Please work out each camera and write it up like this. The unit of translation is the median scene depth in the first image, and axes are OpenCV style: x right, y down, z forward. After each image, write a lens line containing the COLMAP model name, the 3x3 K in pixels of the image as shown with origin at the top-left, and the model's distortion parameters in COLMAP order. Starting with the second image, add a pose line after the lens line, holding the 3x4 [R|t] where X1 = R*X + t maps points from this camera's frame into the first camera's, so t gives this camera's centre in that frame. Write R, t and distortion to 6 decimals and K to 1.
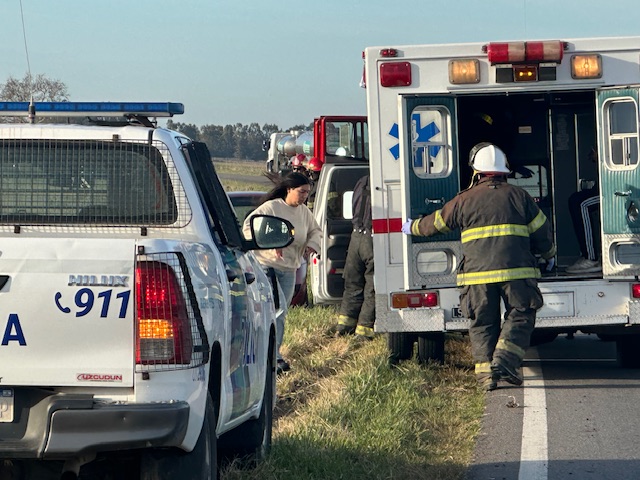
lens RADIAL K [[3325.9, 0, 320.1], [0, 3325.9, 239.6], [0, 0, 1]] dist [-2.064630, 0.000000]
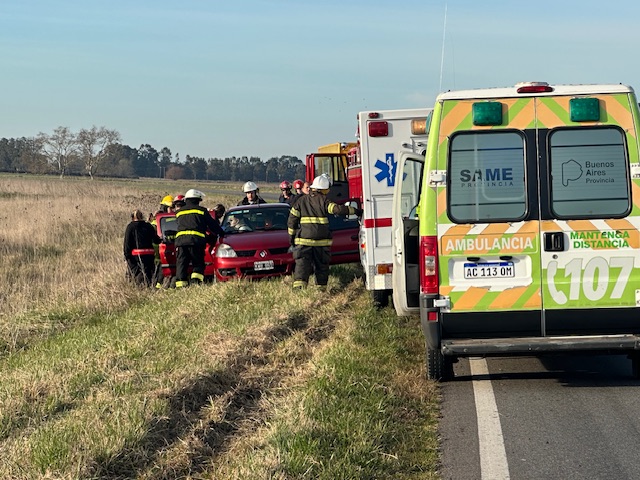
lens RADIAL K [[2215.8, 0, 320.8], [0, 2215.8, 239.4], [0, 0, 1]] dist [-1.547386, 0.000000]
pose [[0.999794, -0.013438, 0.015225, -0.022021], [0.013397, 0.999906, 0.002784, 0.000383], [-0.015261, -0.002579, 0.999880, -0.073031]]
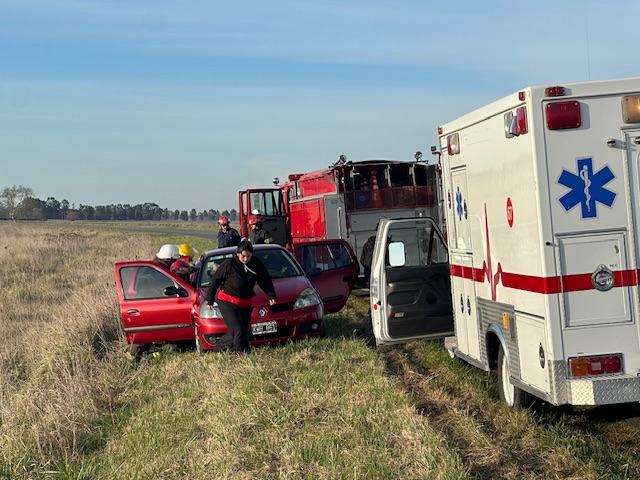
lens RADIAL K [[1435.8, 0, 320.7], [0, 1435.8, 240.3], [0, 0, 1]] dist [-0.121532, 0.000000]
pose [[0.991499, -0.047464, 0.121150, -0.090585], [0.048239, 0.998830, -0.003473, -0.017789], [-0.120843, 0.009288, 0.992628, 0.619140]]
